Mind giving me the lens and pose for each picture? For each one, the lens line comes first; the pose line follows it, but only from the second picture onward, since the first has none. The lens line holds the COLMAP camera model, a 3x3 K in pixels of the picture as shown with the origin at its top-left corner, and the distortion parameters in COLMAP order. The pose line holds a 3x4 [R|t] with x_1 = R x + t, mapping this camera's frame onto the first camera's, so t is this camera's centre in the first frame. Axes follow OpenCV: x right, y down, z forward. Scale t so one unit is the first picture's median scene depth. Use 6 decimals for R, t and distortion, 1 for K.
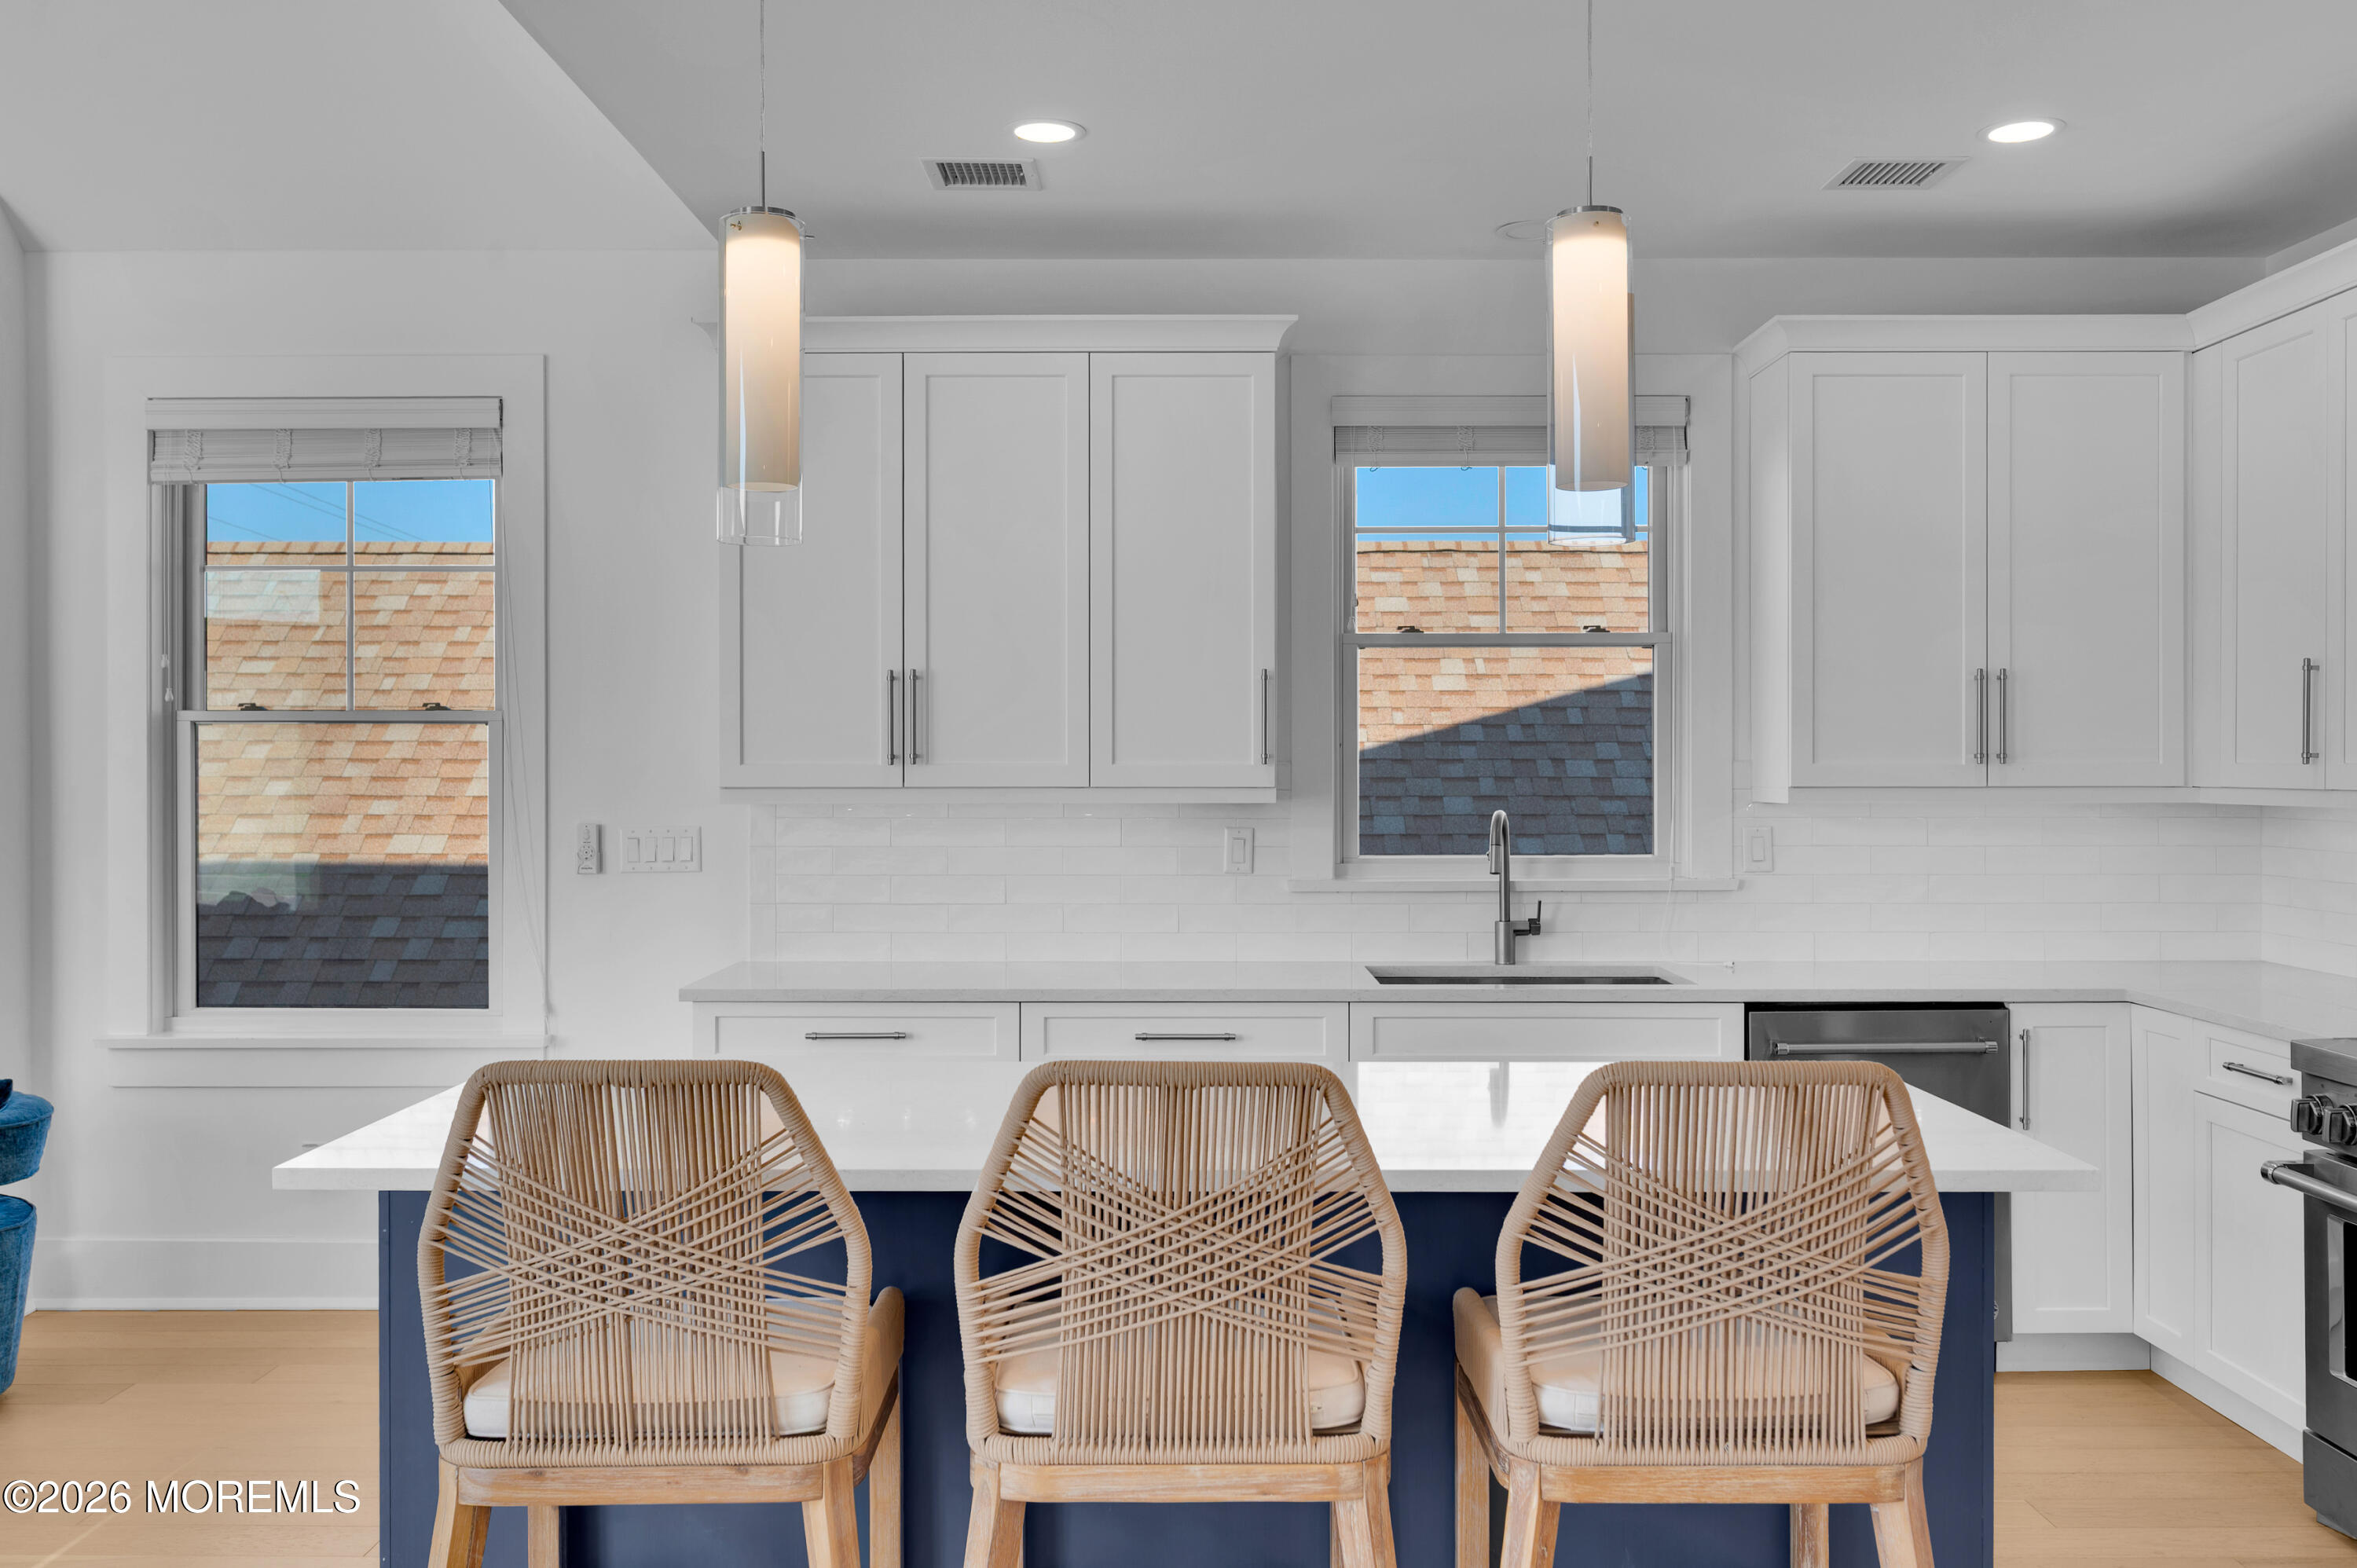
lens RADIAL K [[2050.5, 0, 1172.8], [0, 2050.5, 784.3], [0, 0, 1]] dist [-0.000870, 0.010118]
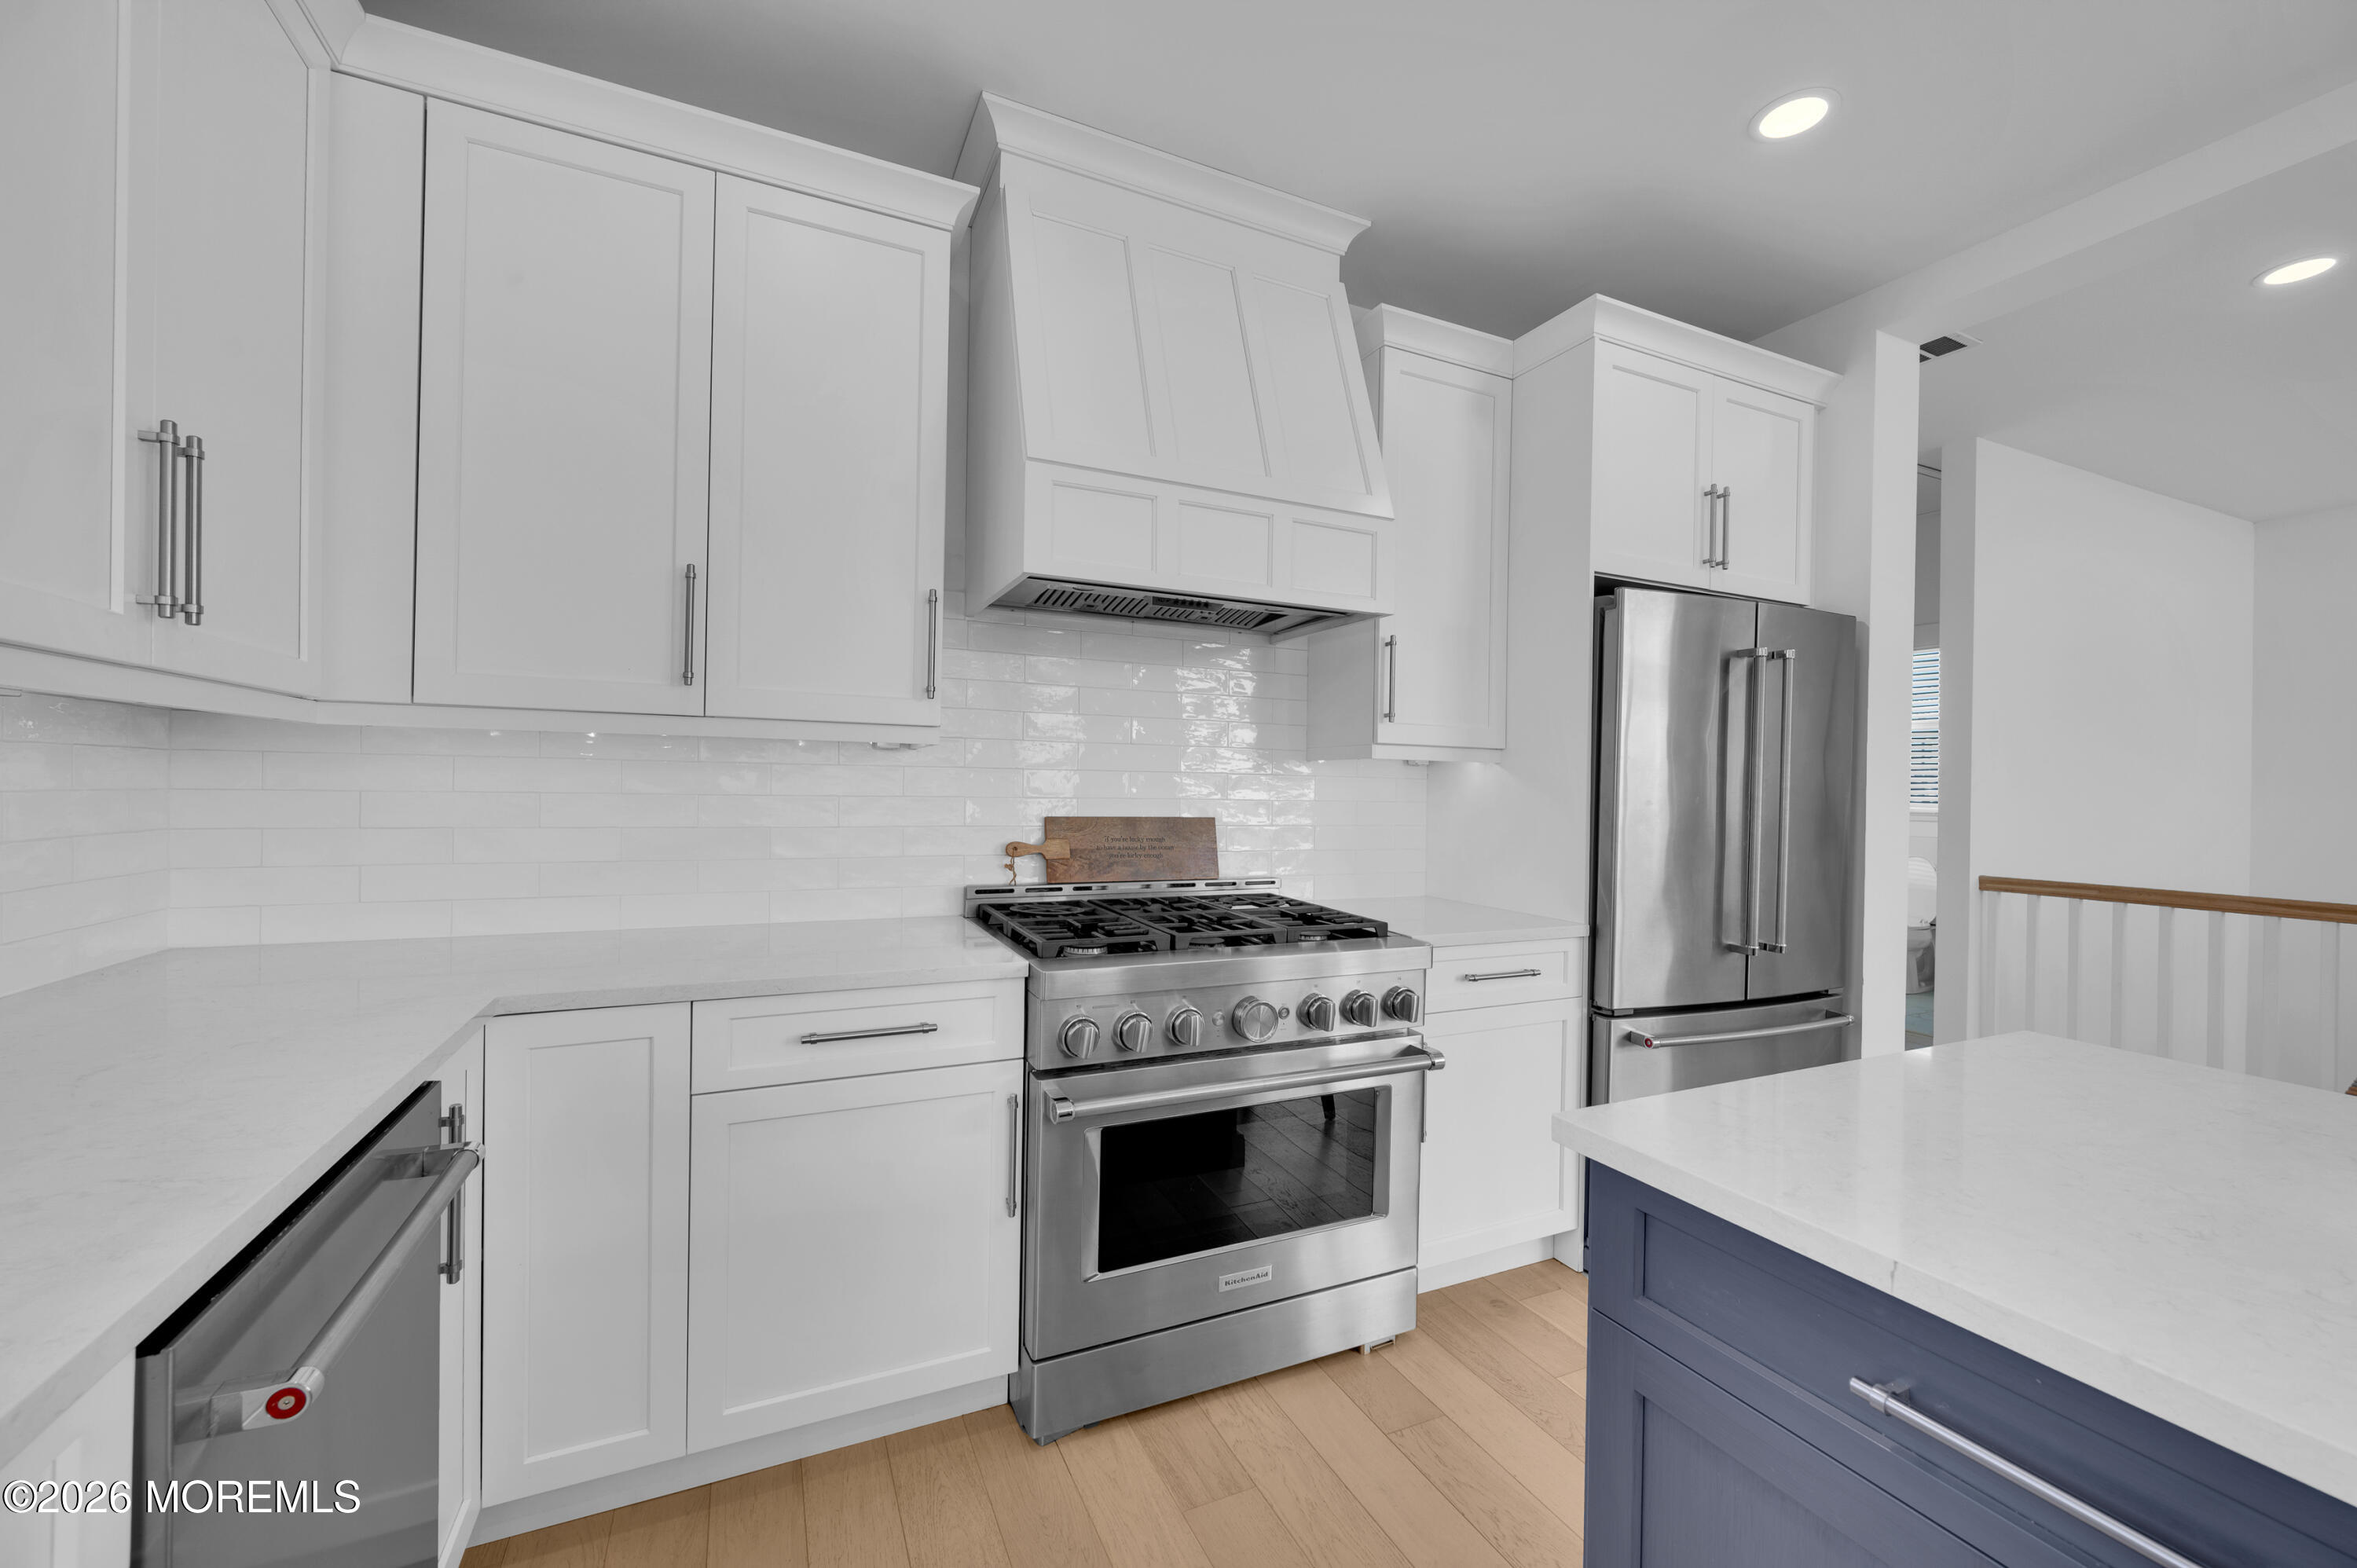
lens RADIAL K [[933.2, 0, 1177.0], [0, 933.2, 777.8], [0, 0, 1]] dist [-0.000800, 0.000024]
pose [[-0.435167, 0.001894, 0.900348, 0.087840], [-0.009284, 0.999935, -0.006590, 0.026540], [-0.900302, -0.011227, -0.435121, 0.860307]]
